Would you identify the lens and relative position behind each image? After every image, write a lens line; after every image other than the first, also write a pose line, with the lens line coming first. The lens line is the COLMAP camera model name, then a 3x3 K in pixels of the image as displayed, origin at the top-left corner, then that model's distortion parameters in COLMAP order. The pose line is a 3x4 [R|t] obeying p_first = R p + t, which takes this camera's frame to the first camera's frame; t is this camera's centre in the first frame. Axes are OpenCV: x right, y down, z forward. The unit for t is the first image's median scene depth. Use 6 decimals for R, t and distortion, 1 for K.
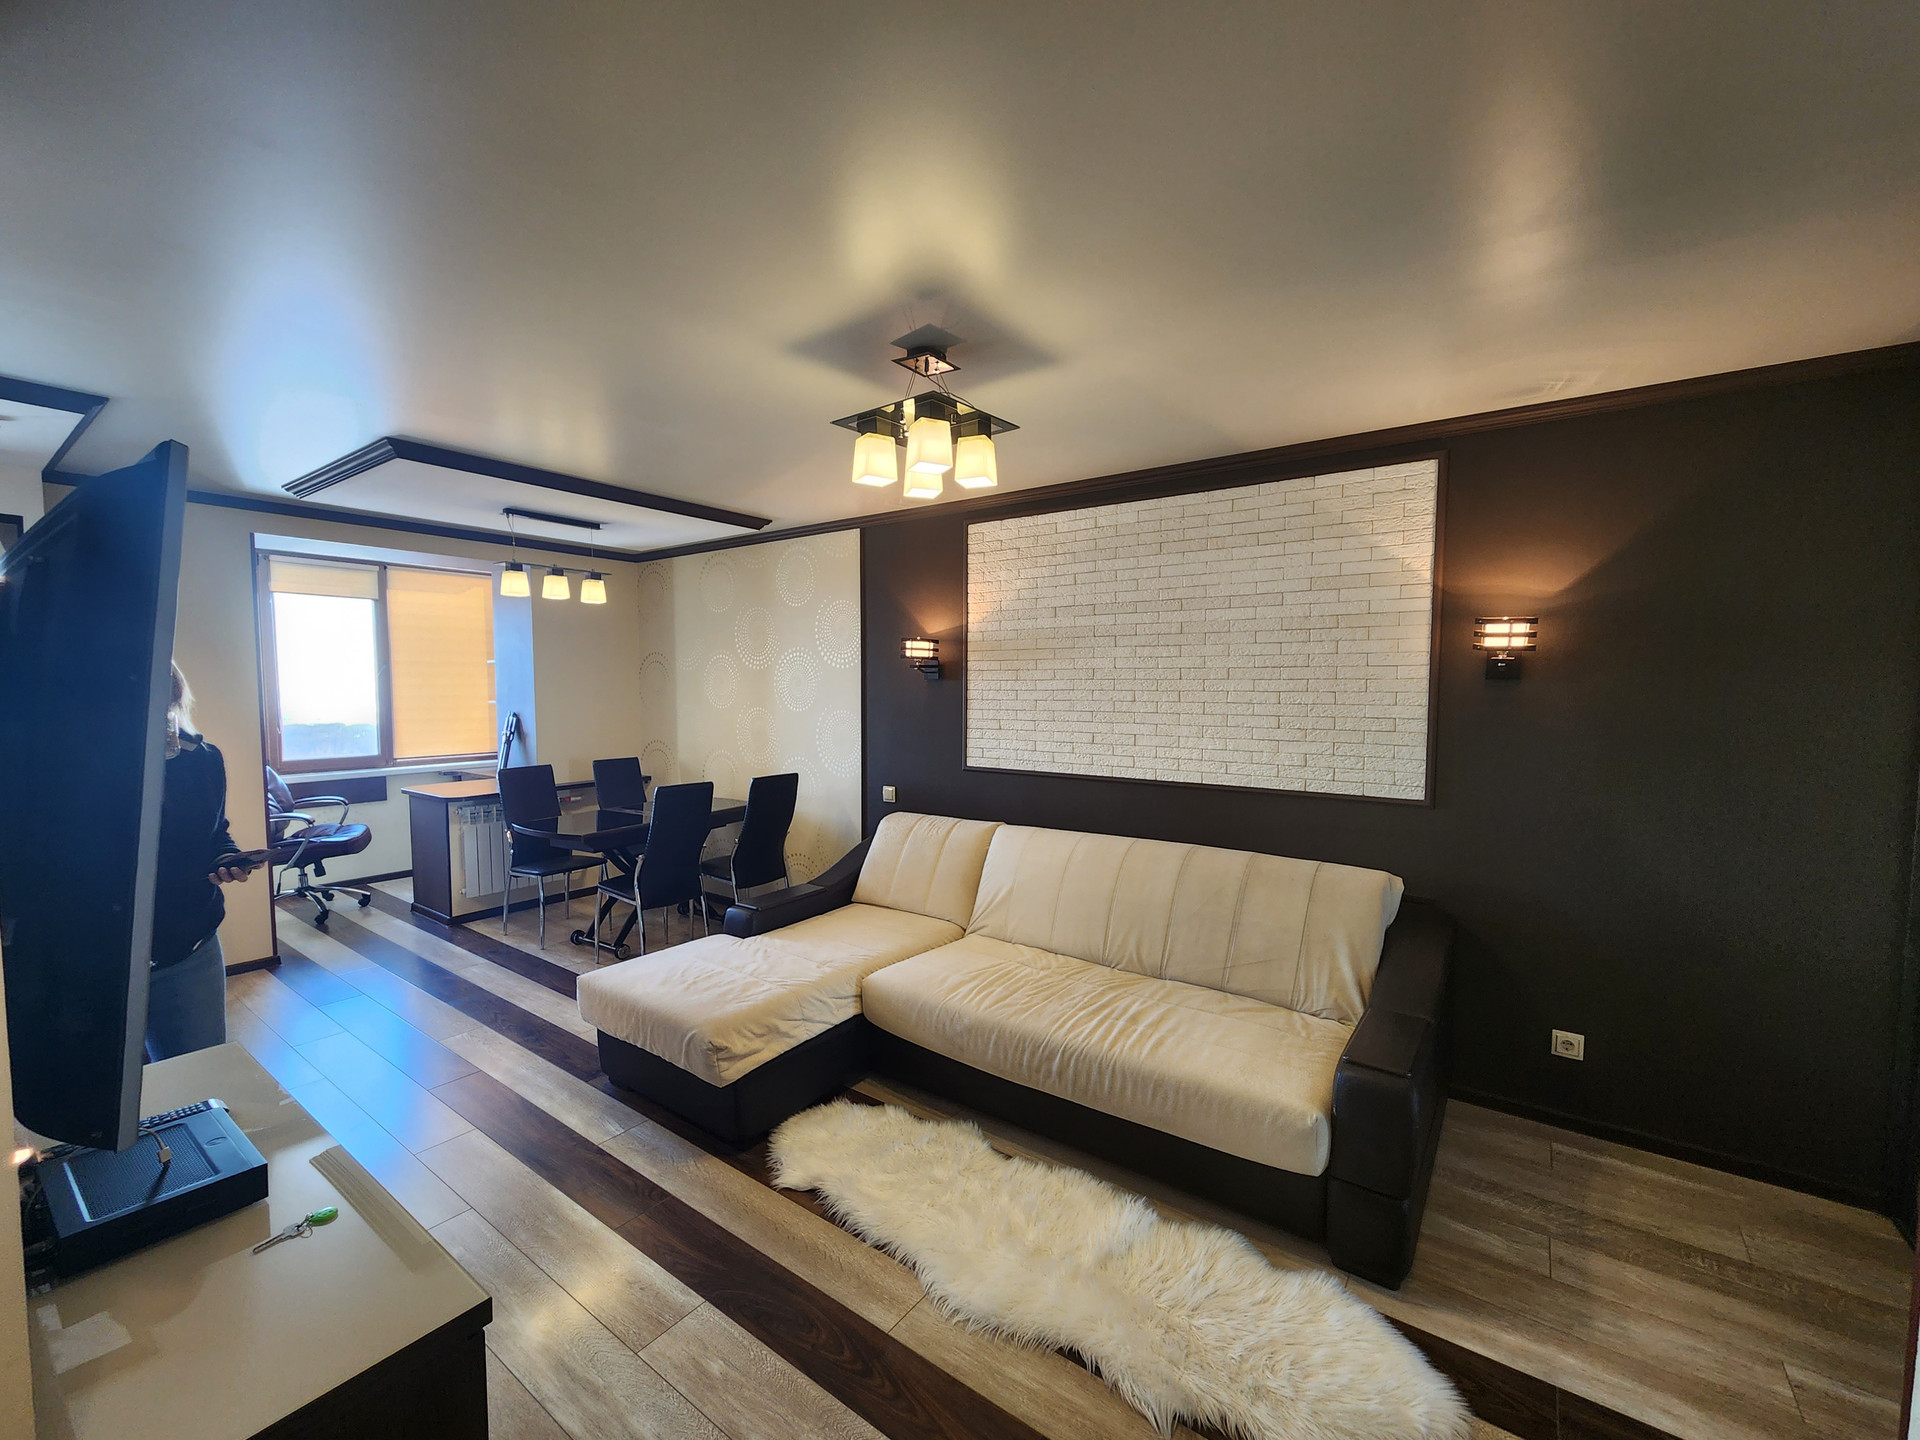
lens RADIAL K [[784.9, 0, 962.2], [0, 784.9, 734.1], [0, 0, 1]] dist [0.000975, -0.000010]
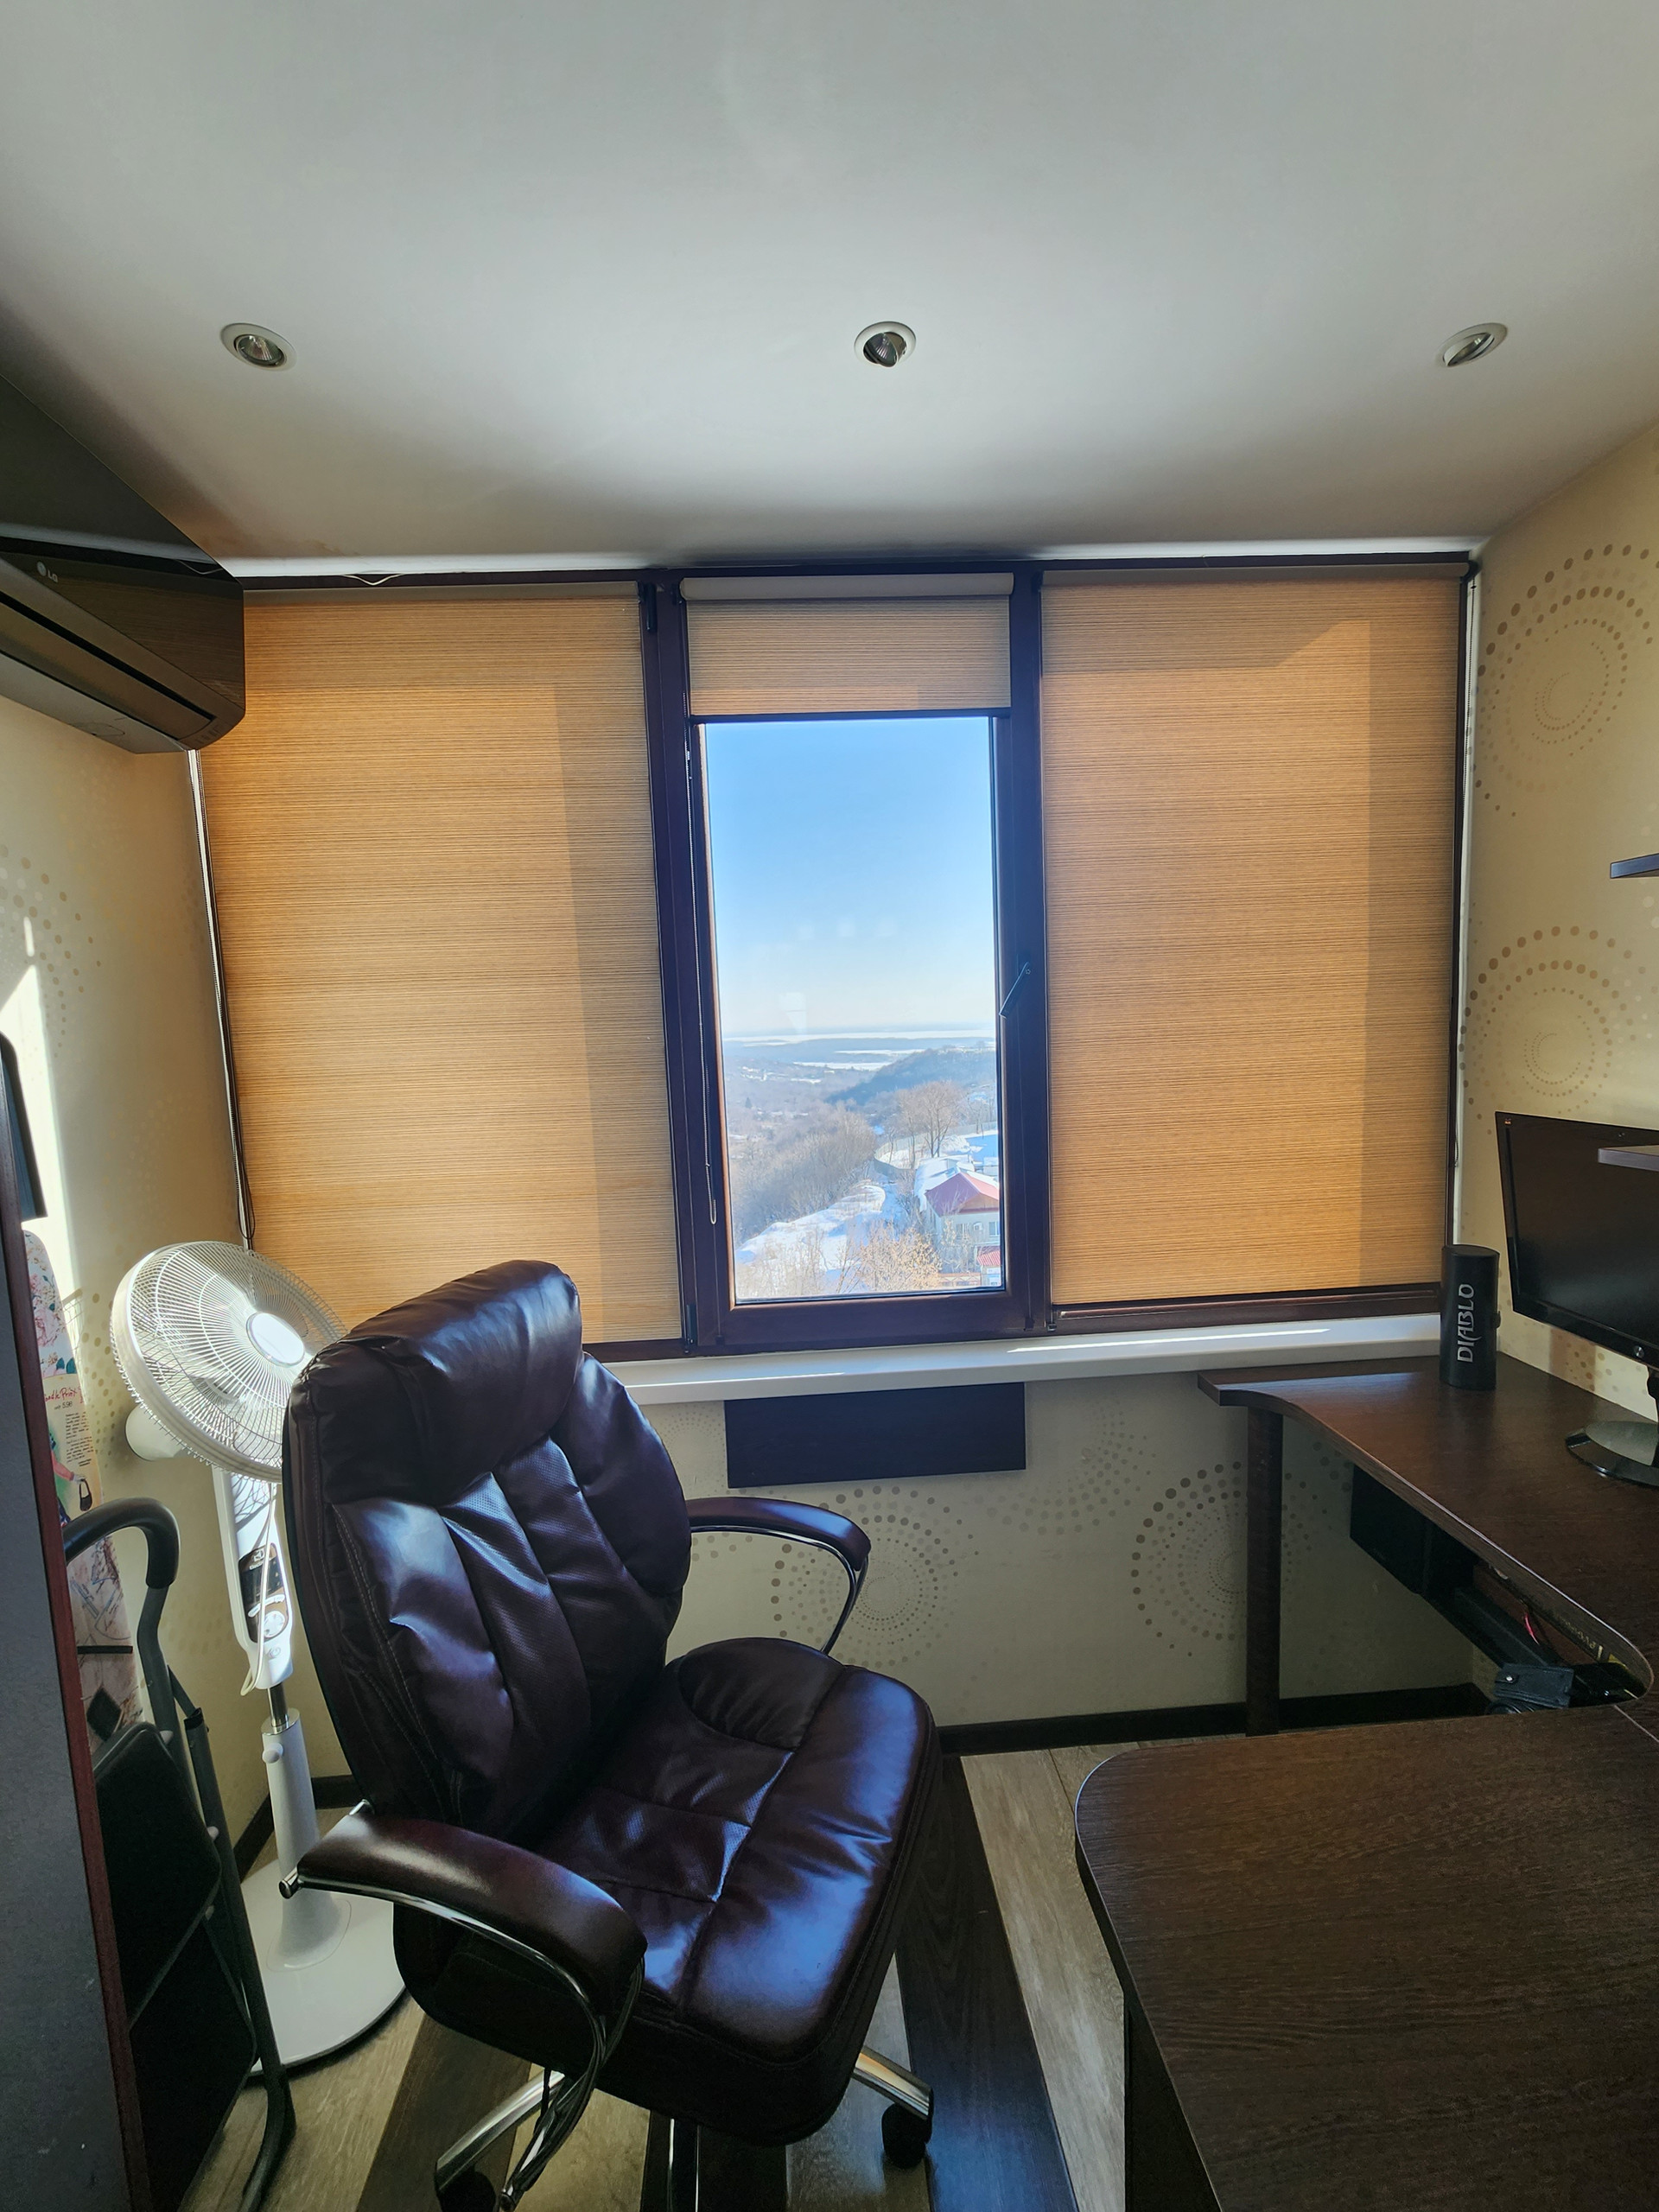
lens RADIAL K [[904.3, 0, 829.5], [0, 904.3, 1106.0], [0, 0, 1]] dist [0.000975, -0.000010]
pose [[0.615406, 0.033864, -0.787483, -0.537352], [-0.013229, 0.999380, 0.032638, -0.049163], [0.788100, -0.009668, 0.615472, 0.764254]]
